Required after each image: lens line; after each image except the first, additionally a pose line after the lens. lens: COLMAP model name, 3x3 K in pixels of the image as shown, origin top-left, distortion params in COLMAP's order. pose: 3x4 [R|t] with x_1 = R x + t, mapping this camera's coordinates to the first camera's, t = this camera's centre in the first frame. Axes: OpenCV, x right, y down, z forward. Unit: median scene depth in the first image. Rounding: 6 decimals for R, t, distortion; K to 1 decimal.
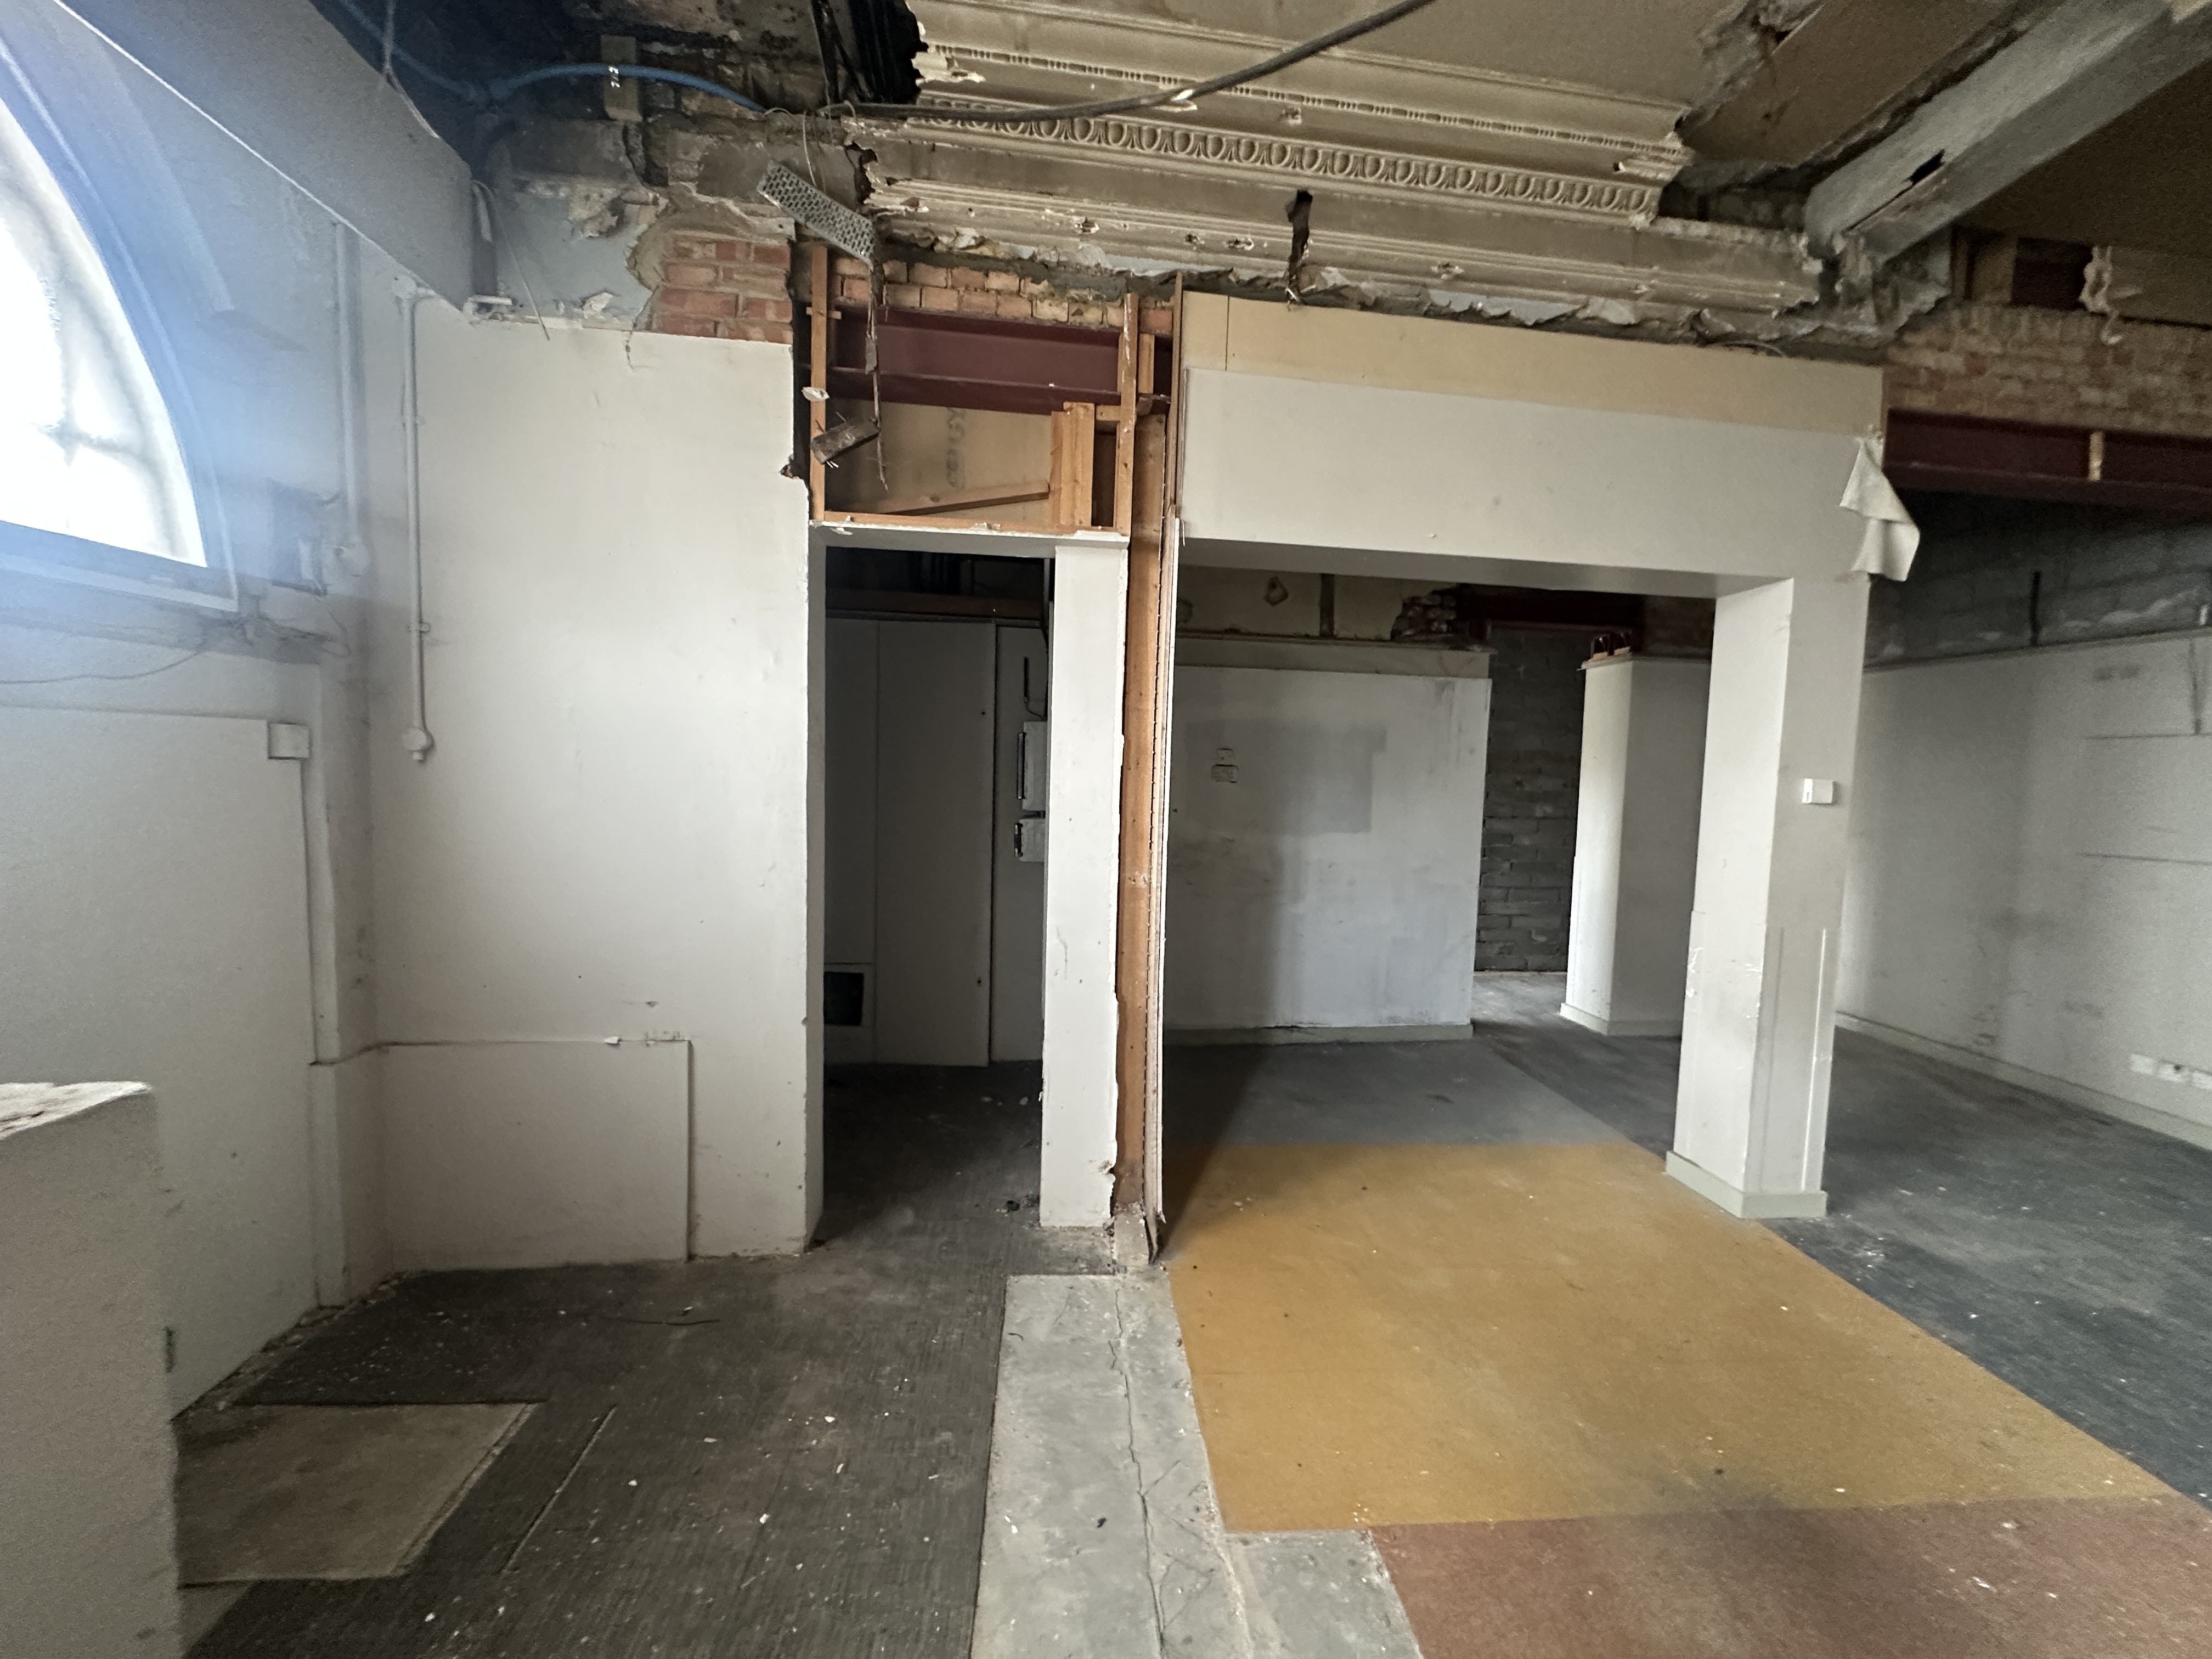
lens RADIAL K [[885.4, 0, 1108.8], [0, 885.4, 829.9], [0, 0, 1]] dist [-0.007731, 0.001589]
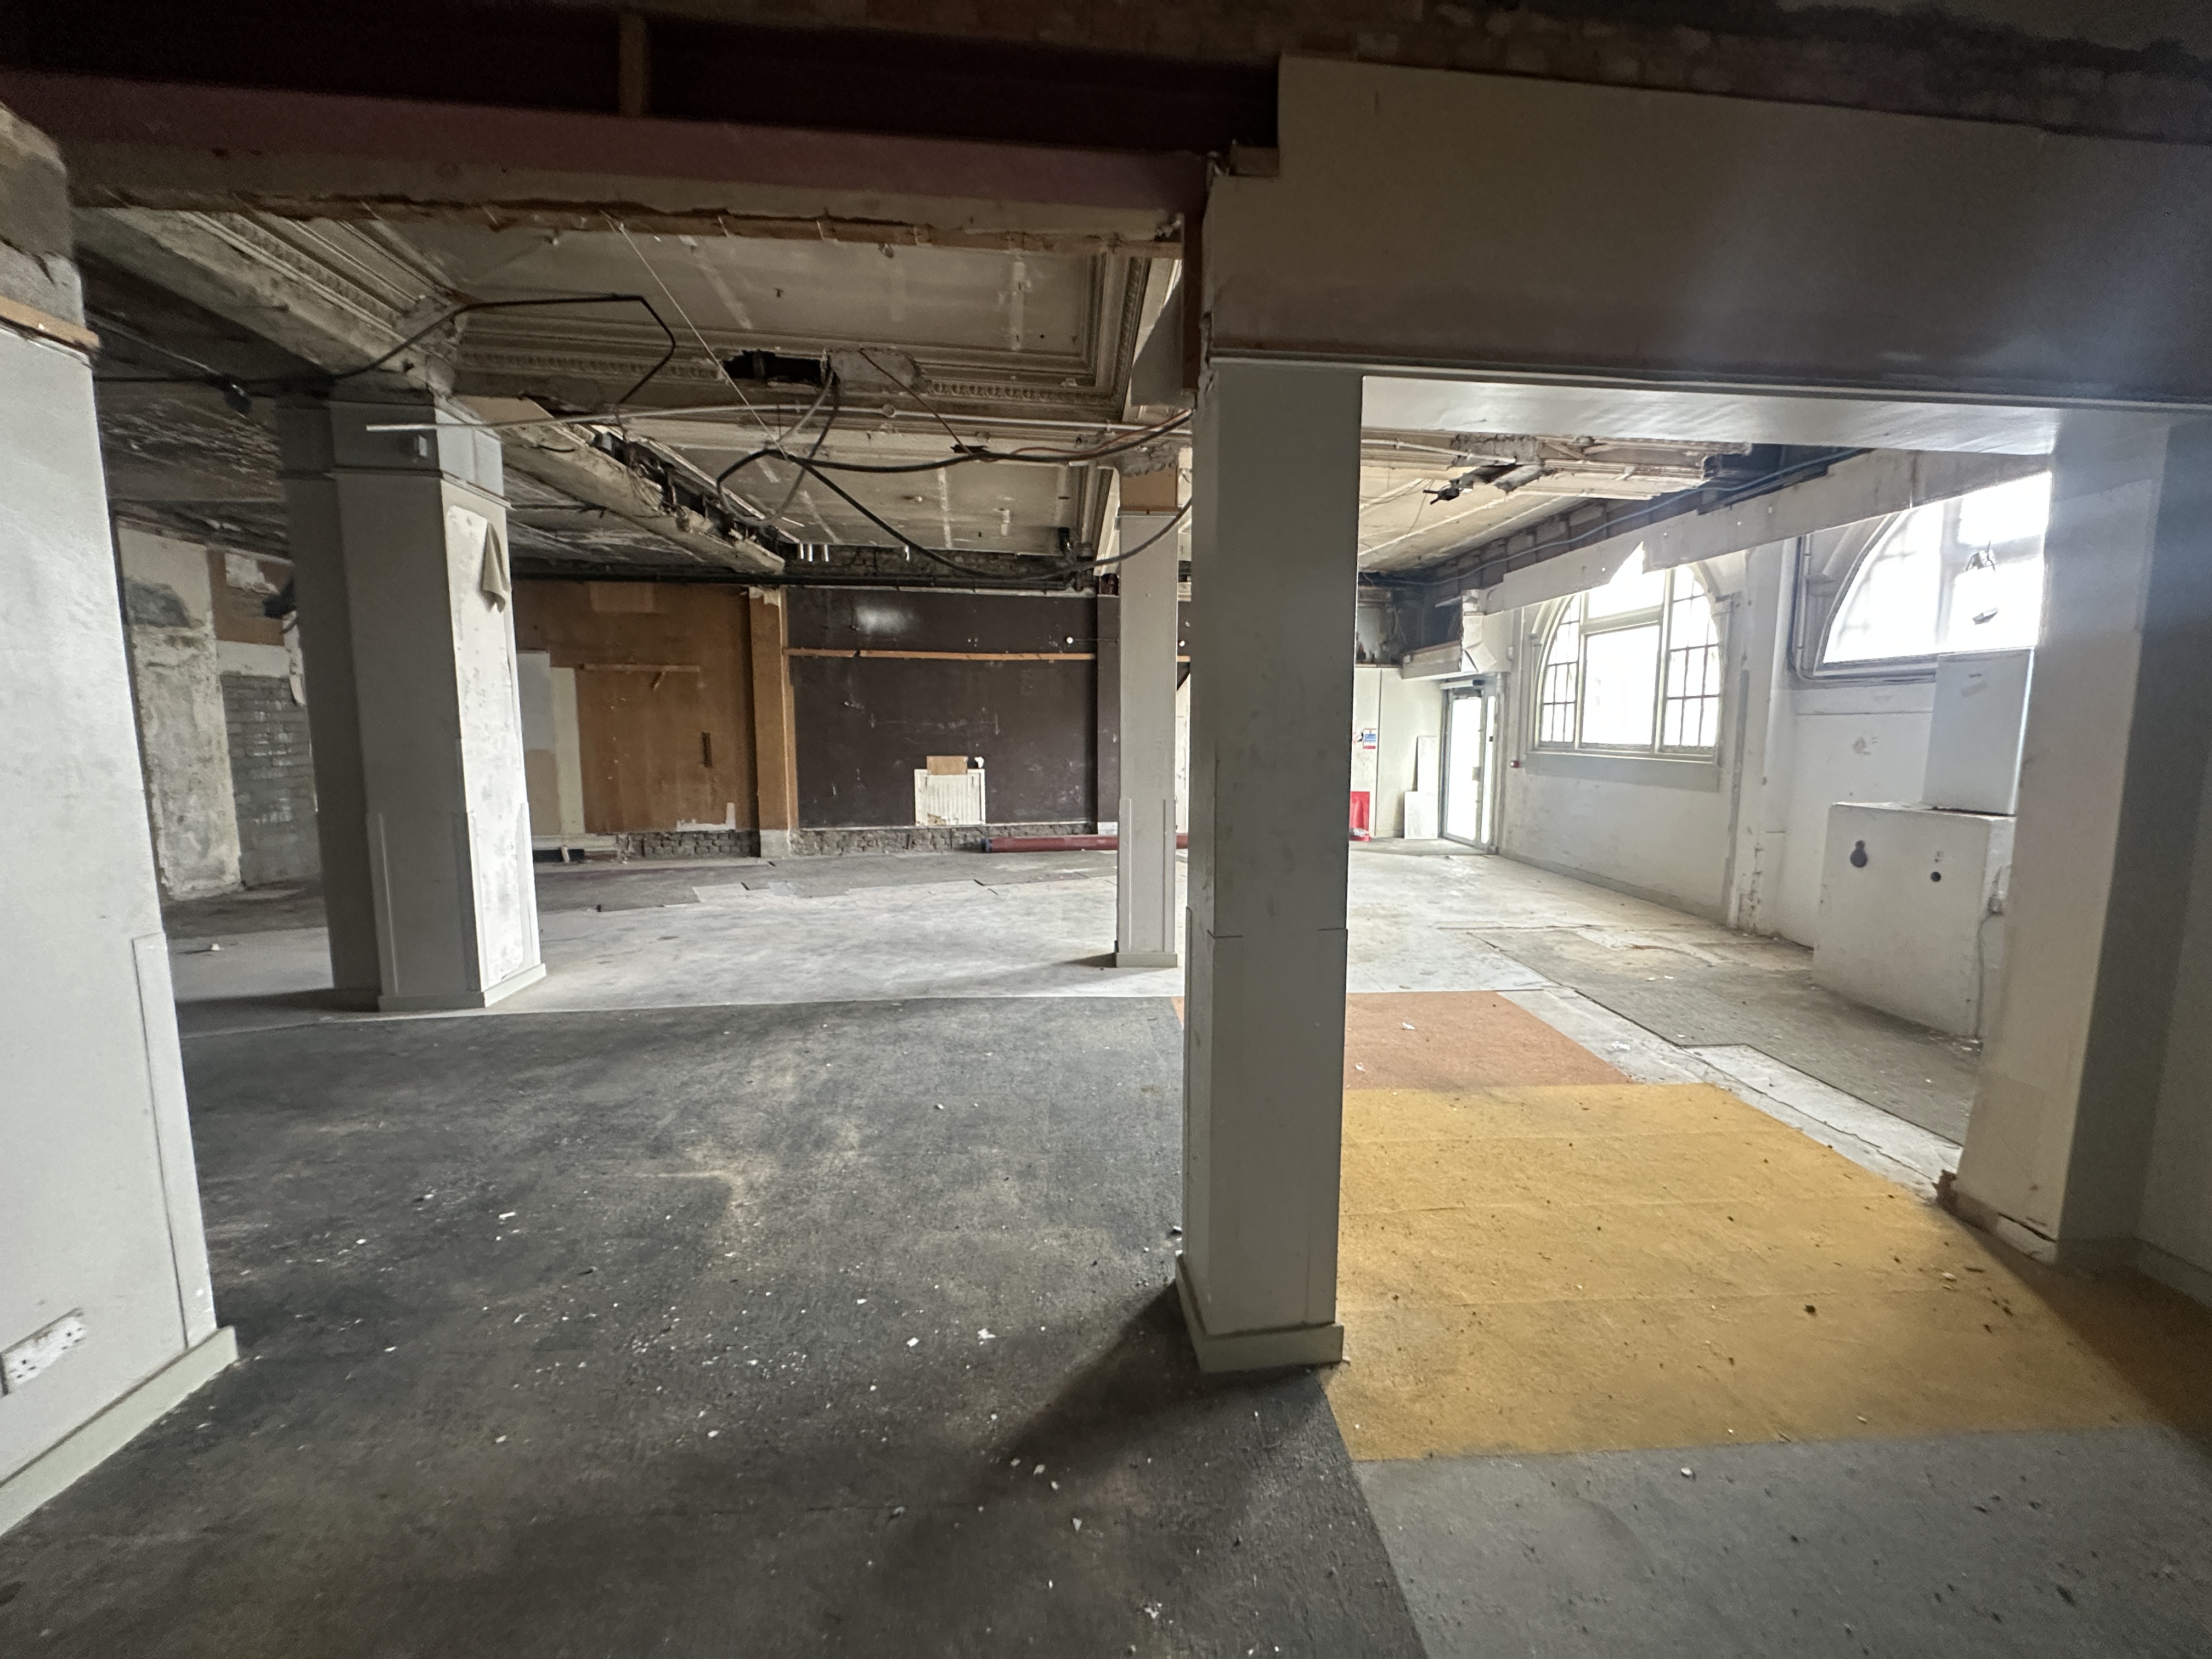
lens RADIAL K [[885.4, 0, 1107.9], [0, 885.4, 830.3], [0, 0, 1]] dist [-0.007731, 0.001589]
pose [[-0.999427, -0.029771, 0.016087, 0.999405], [-0.026215, 0.981777, 0.188221, -0.096315], [-0.021397, 0.187691, -0.981995, 1.924634]]
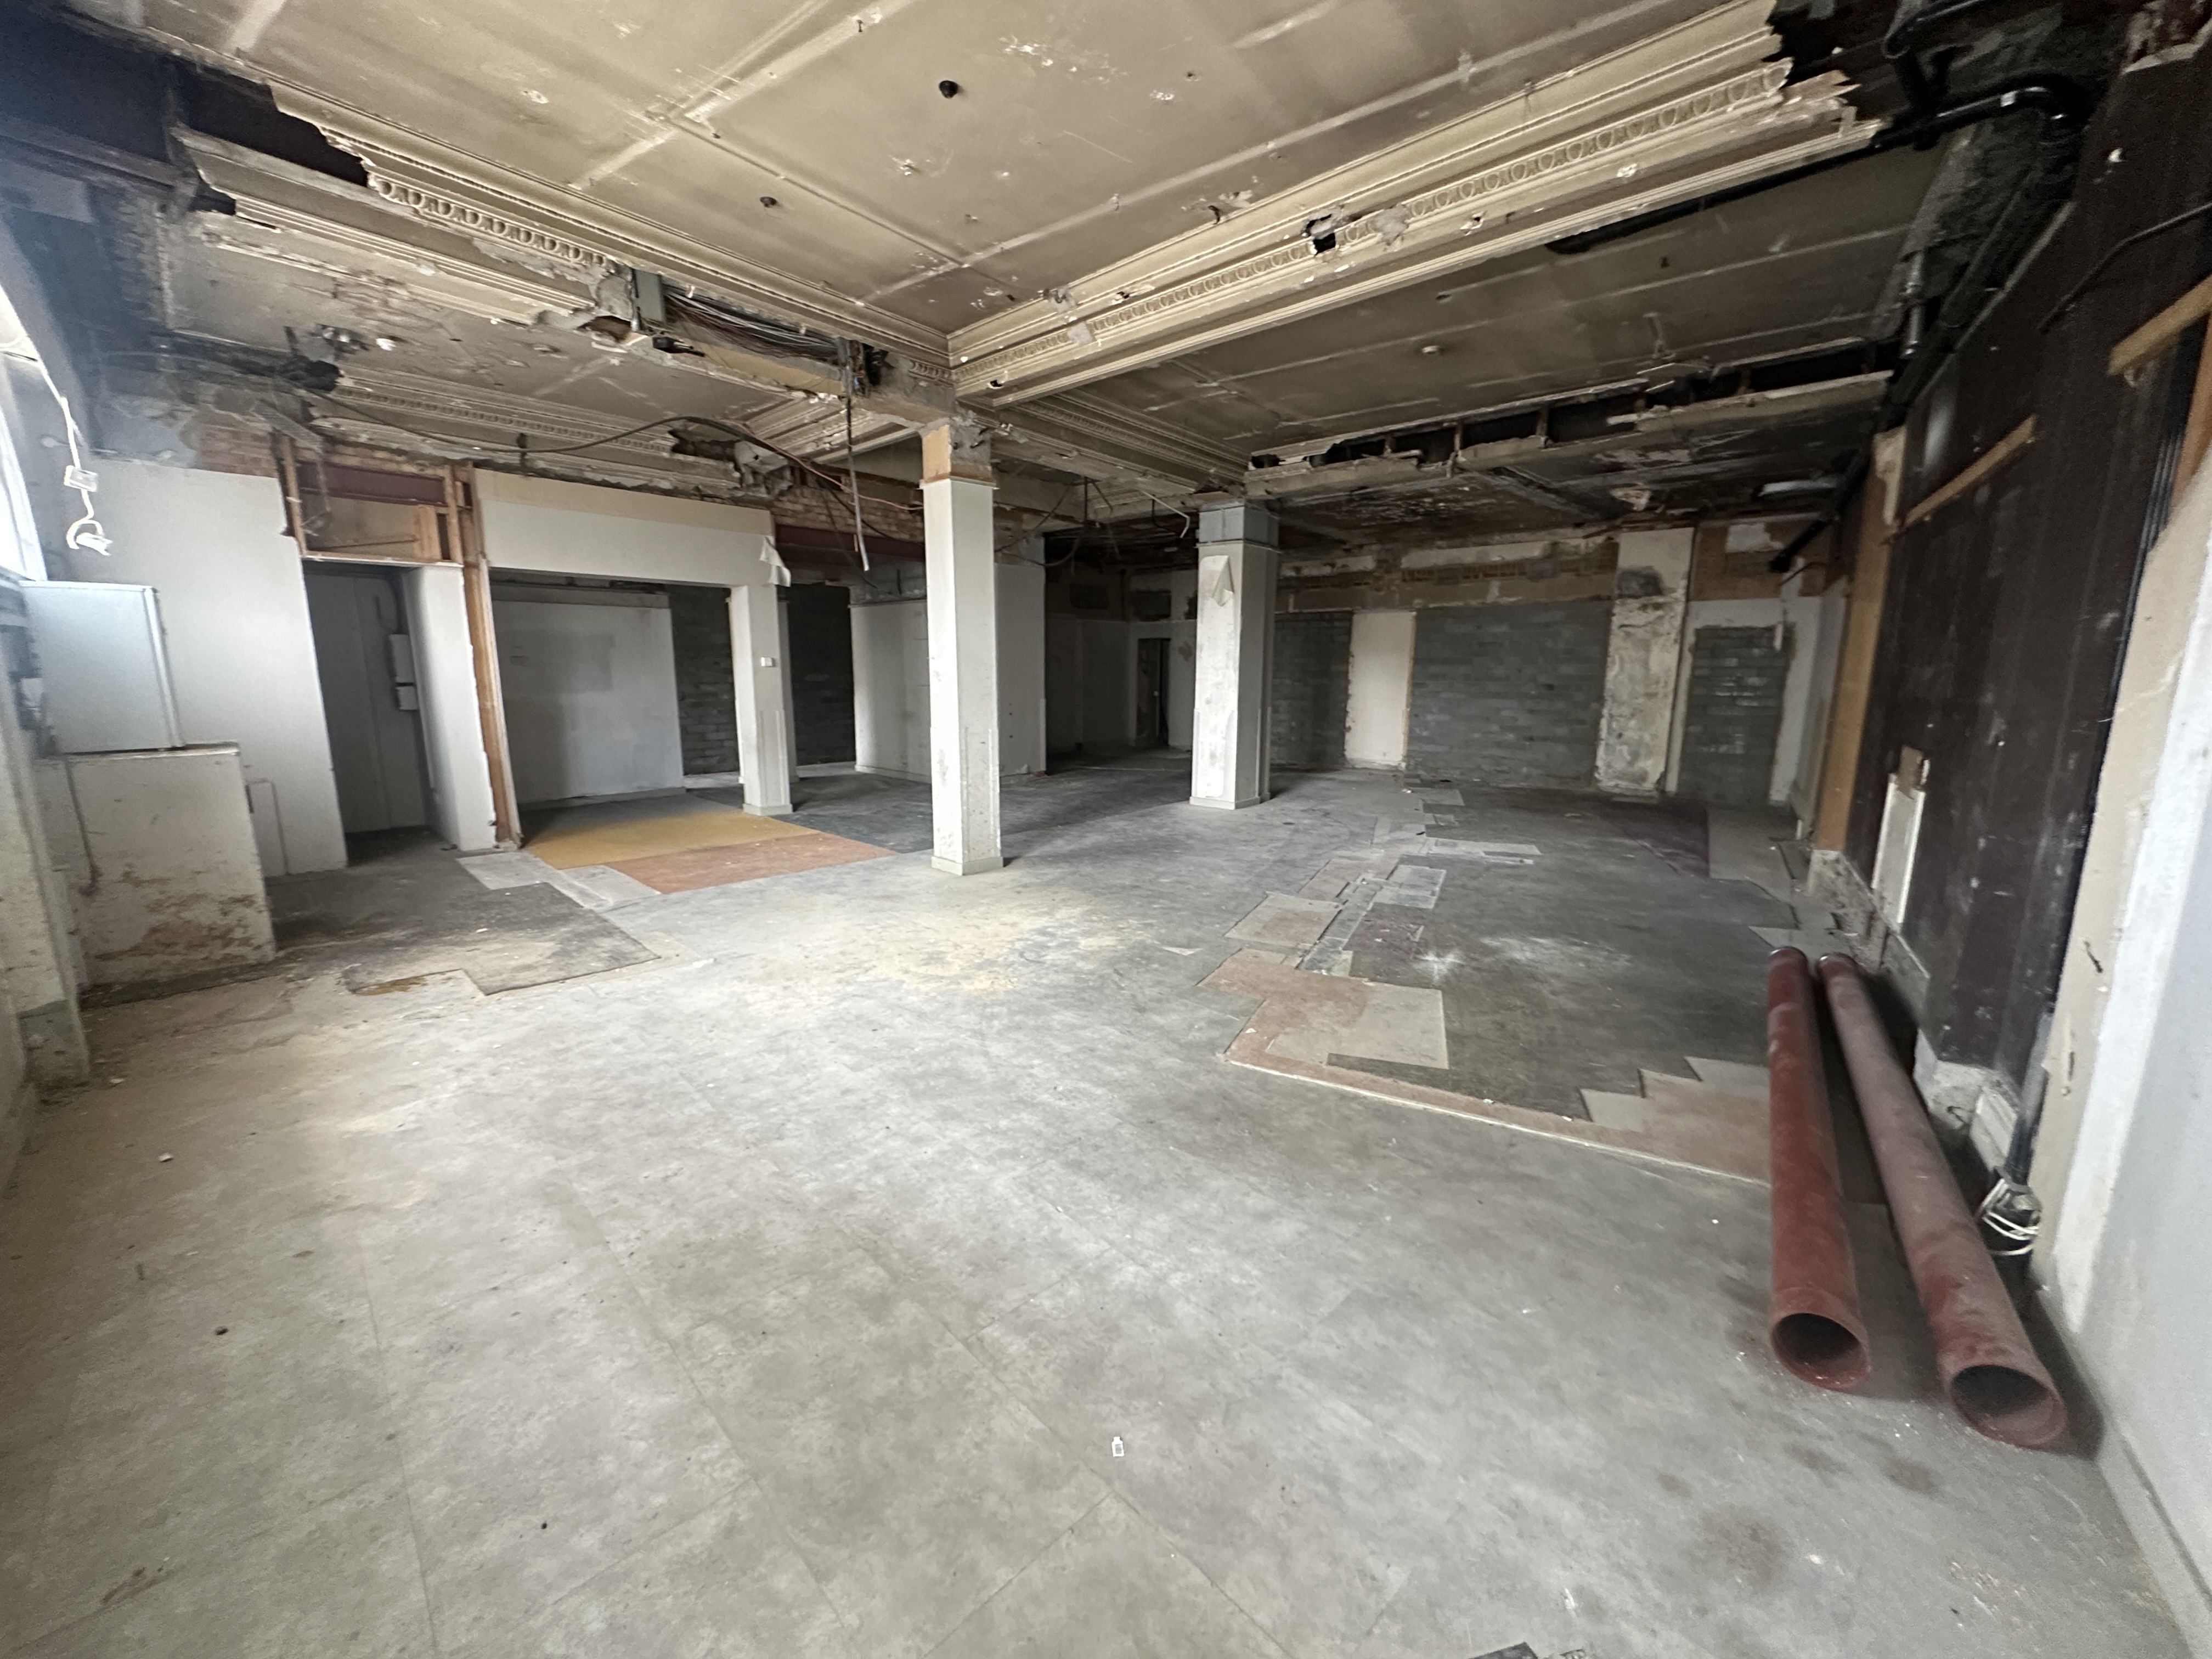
lens RADIAL K [[885.4, 0, 1106.4], [0, 885.4, 831.9], [0, 0, 1]] dist [-0.007731, 0.001589]
pose [[0.752739, -0.144989, 0.642155, -0.313491], [0.061312, 0.986646, 0.150899, 0.148022], [-0.655458, -0.074215, 0.751576, -2.098547]]
